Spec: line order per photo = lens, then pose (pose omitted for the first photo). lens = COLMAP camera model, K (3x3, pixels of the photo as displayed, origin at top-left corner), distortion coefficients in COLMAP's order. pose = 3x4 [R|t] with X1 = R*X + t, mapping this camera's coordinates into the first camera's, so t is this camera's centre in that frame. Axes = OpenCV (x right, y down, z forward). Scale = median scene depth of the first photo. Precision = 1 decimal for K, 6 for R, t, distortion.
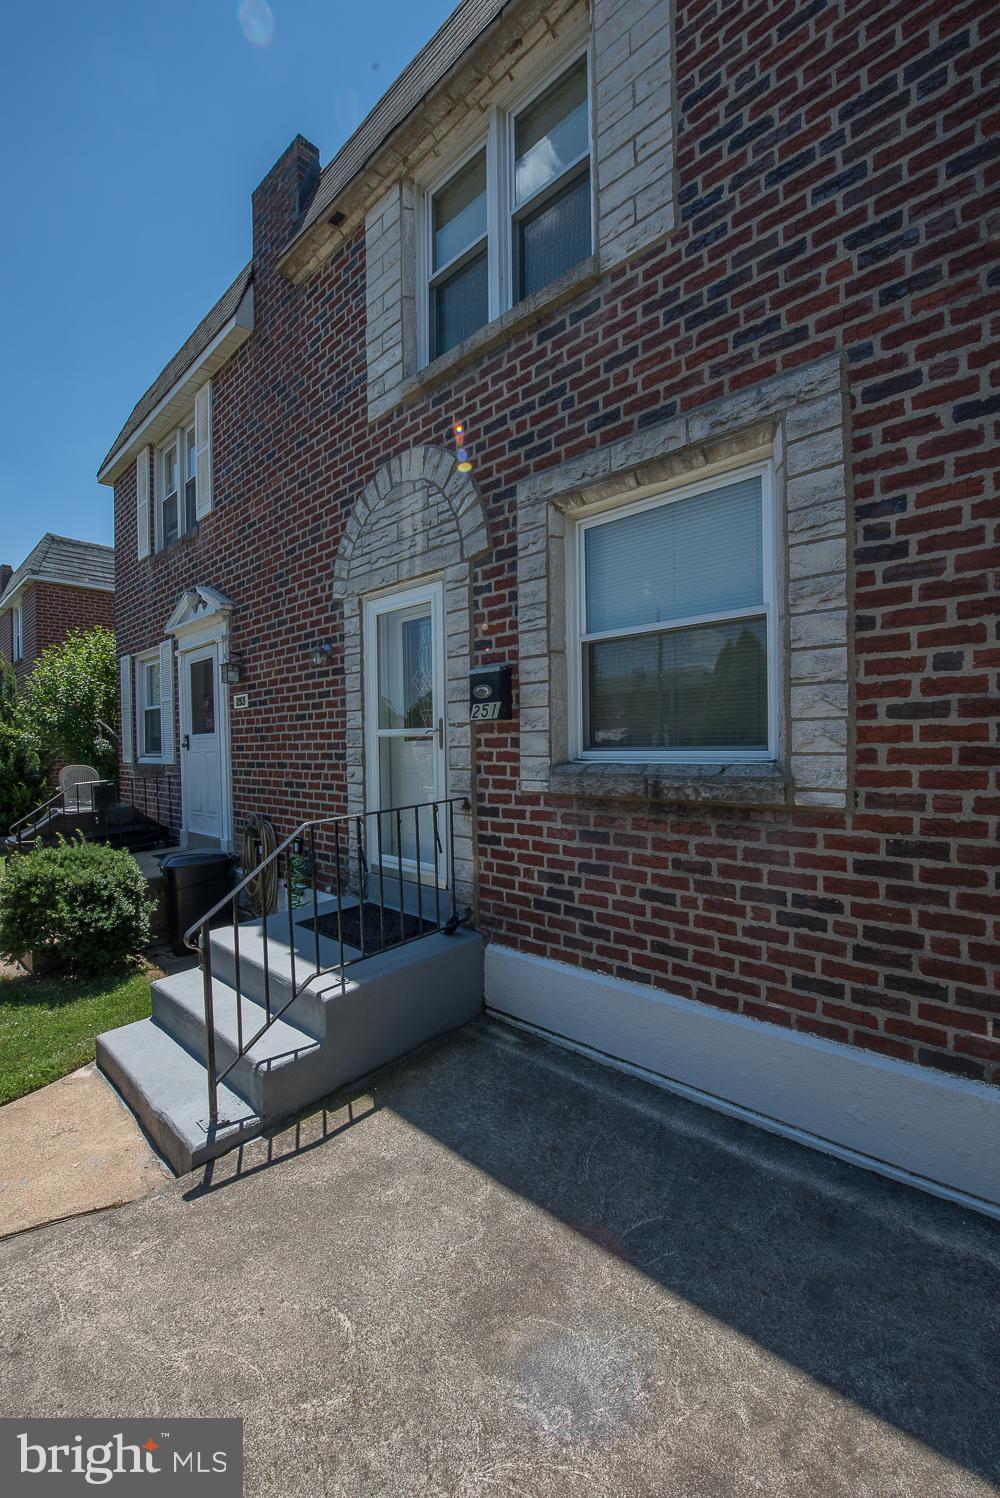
lens RADIAL K [[593.1, 0, 499.7], [0, 593.1, 748.6], [0, 0, 1]] dist [-0.016563, -0.001208]
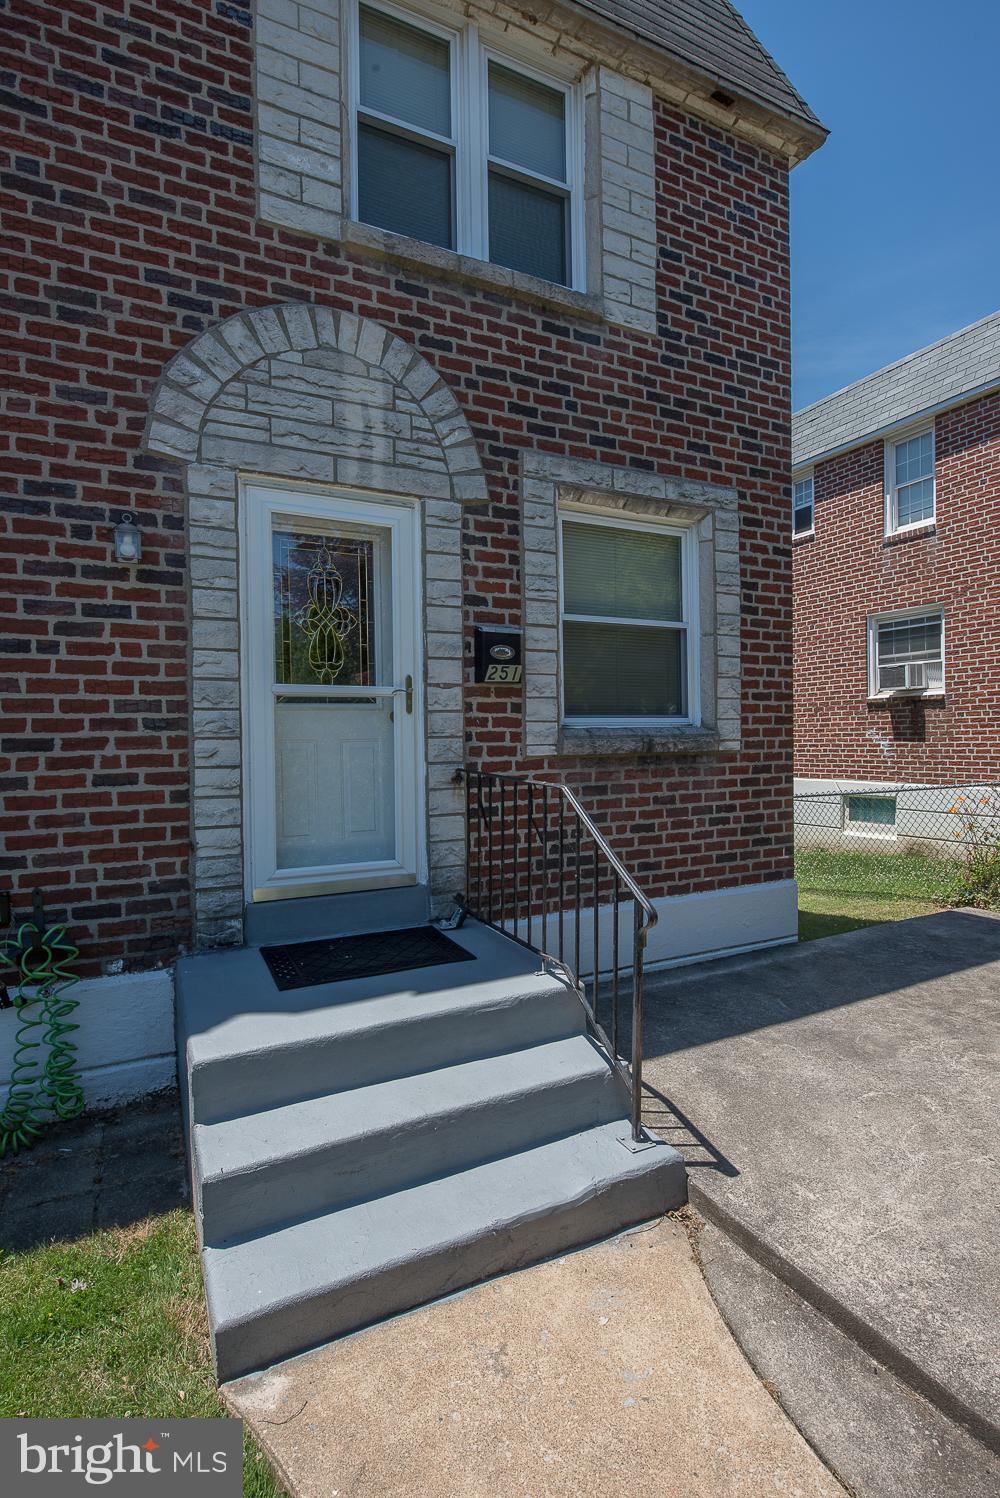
lens RADIAL K [[723.6, 0, 503.1], [0, 723.6, 747.8], [0, 0, 1]] dist [-0.007232, -0.001247]
pose [[0.351119, 0.000263, 0.936331, -1.111781], [0.017666, 0.999820, -0.006905, 0.064227], [-0.936164, 0.018965, 0.351051, 0.598503]]
